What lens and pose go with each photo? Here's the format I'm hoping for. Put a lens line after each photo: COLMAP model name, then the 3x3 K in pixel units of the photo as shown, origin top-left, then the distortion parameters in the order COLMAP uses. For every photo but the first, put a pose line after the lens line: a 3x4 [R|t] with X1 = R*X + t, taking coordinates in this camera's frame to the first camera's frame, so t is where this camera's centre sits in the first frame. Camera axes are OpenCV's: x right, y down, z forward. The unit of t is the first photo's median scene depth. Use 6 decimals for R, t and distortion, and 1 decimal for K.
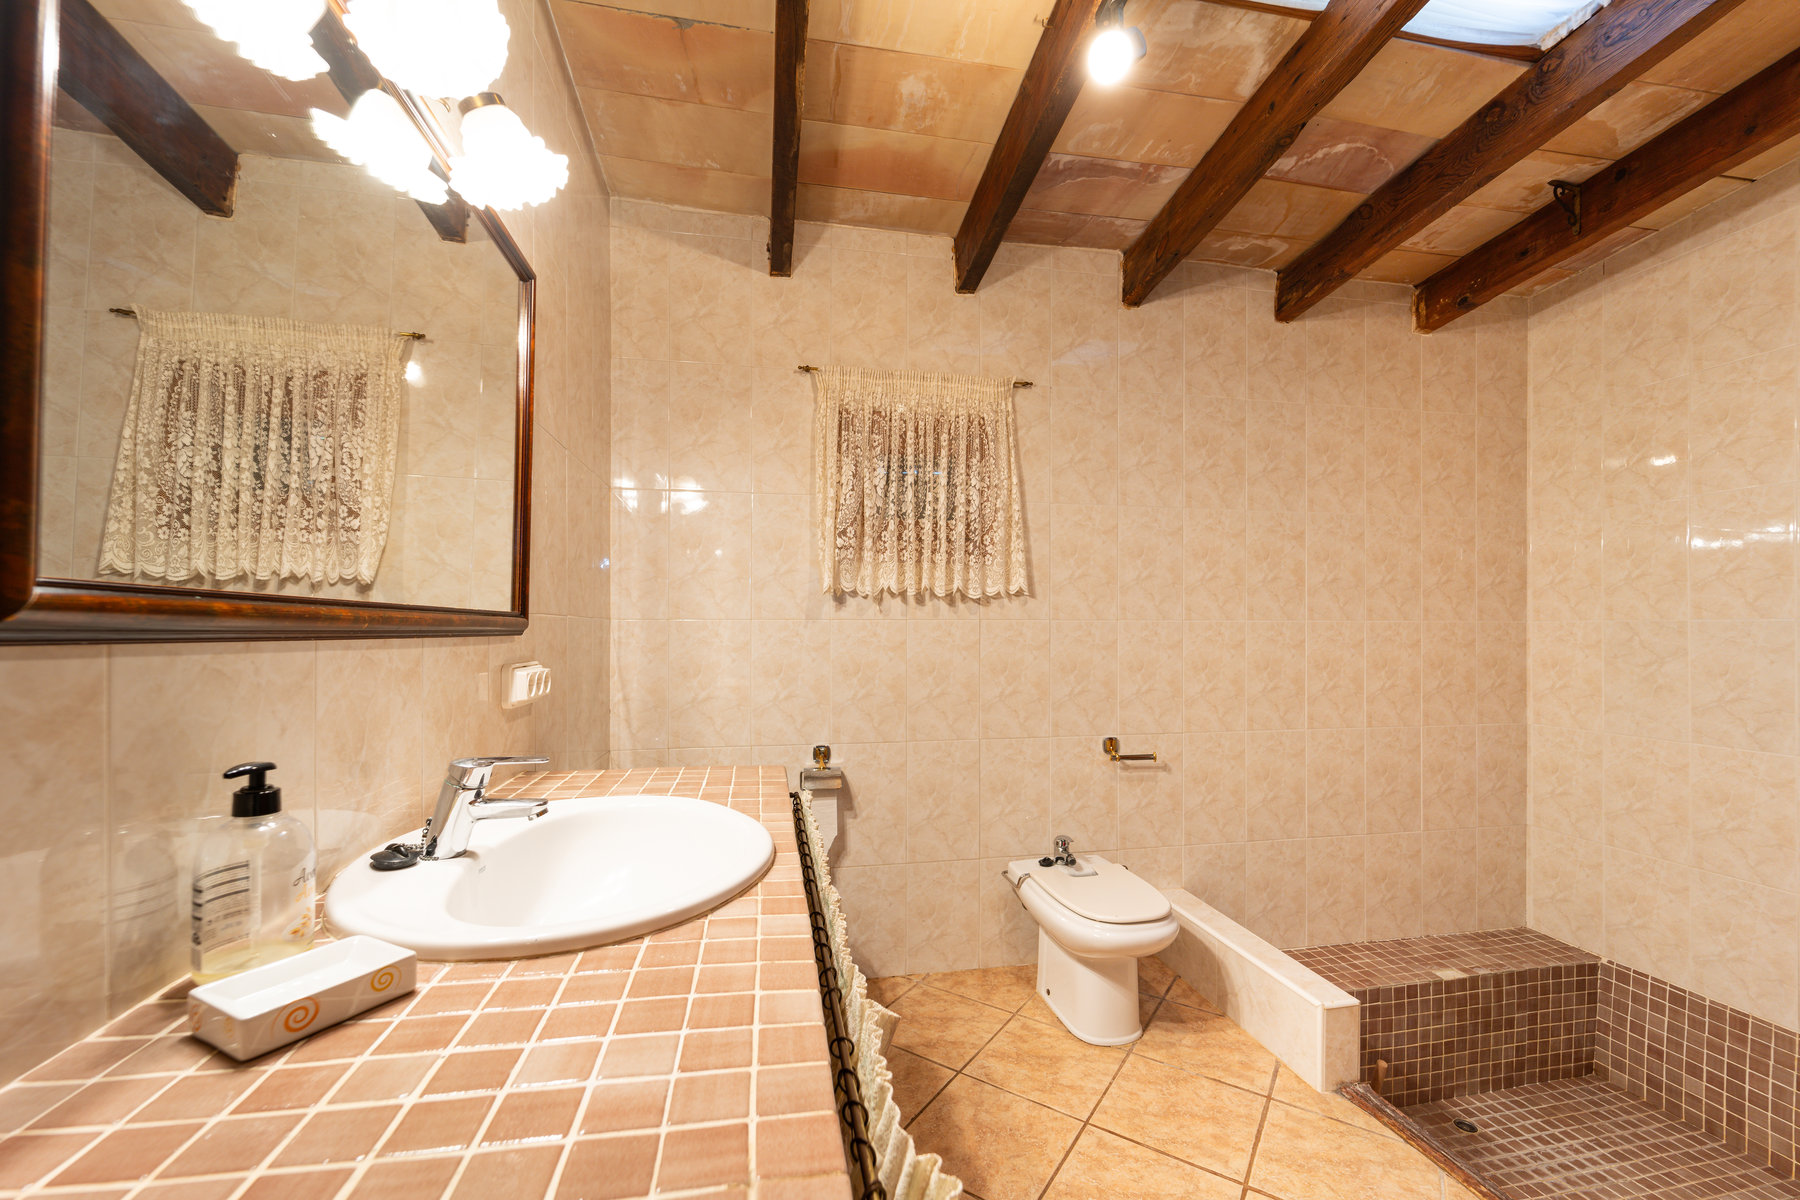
lens RADIAL K [[722.7, 0, 900.0], [0, 722.7, 600.0], [0, 0, 1]] dist [-0.001053, -0.000076]
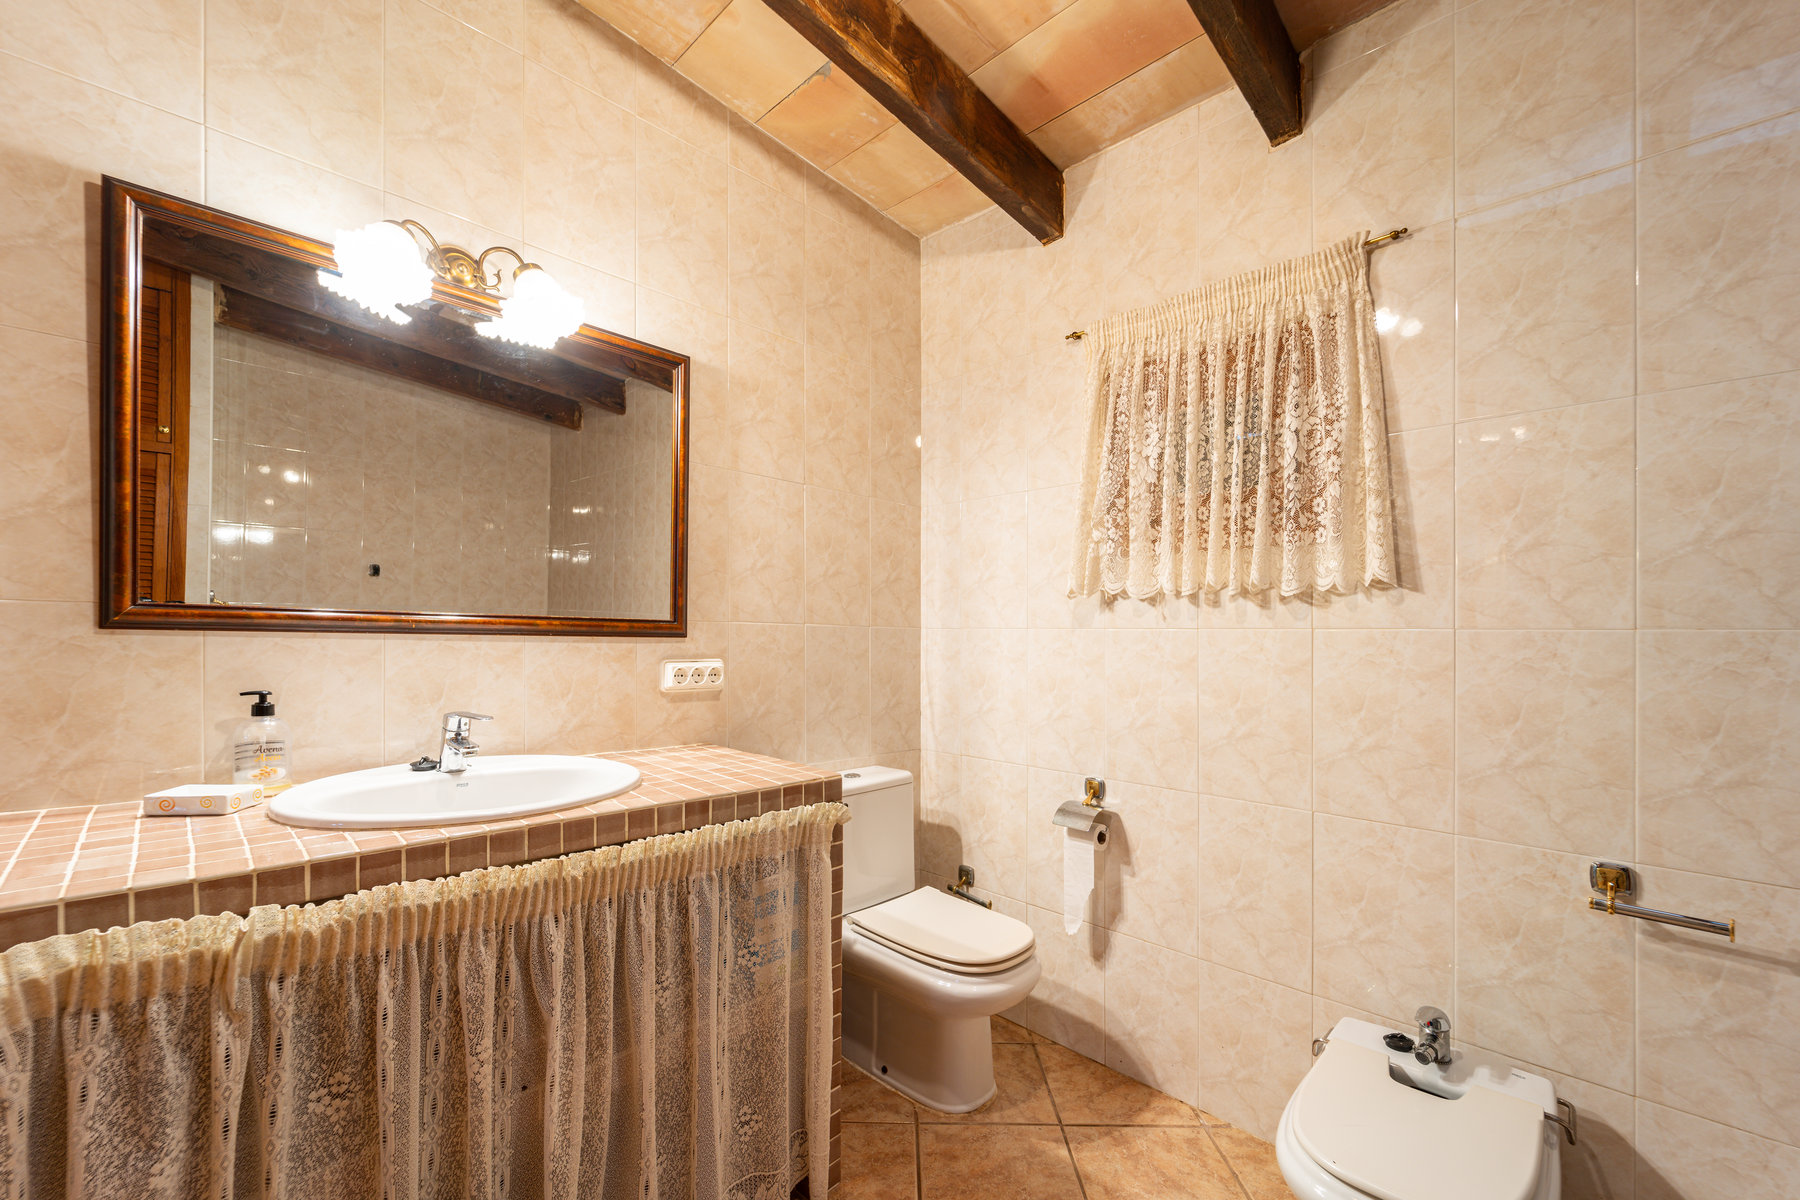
lens RADIAL K [[737.7, 0, 910.4], [0, 737.7, 618.9], [0, 0, 1]] dist [0.000693, -0.000047]
pose [[0.563403, -0.013807, -0.826067, 0.478462], [0.017657, 0.999833, -0.004669, 0.016206], [0.825993, -0.011955, 0.563553, 0.340179]]
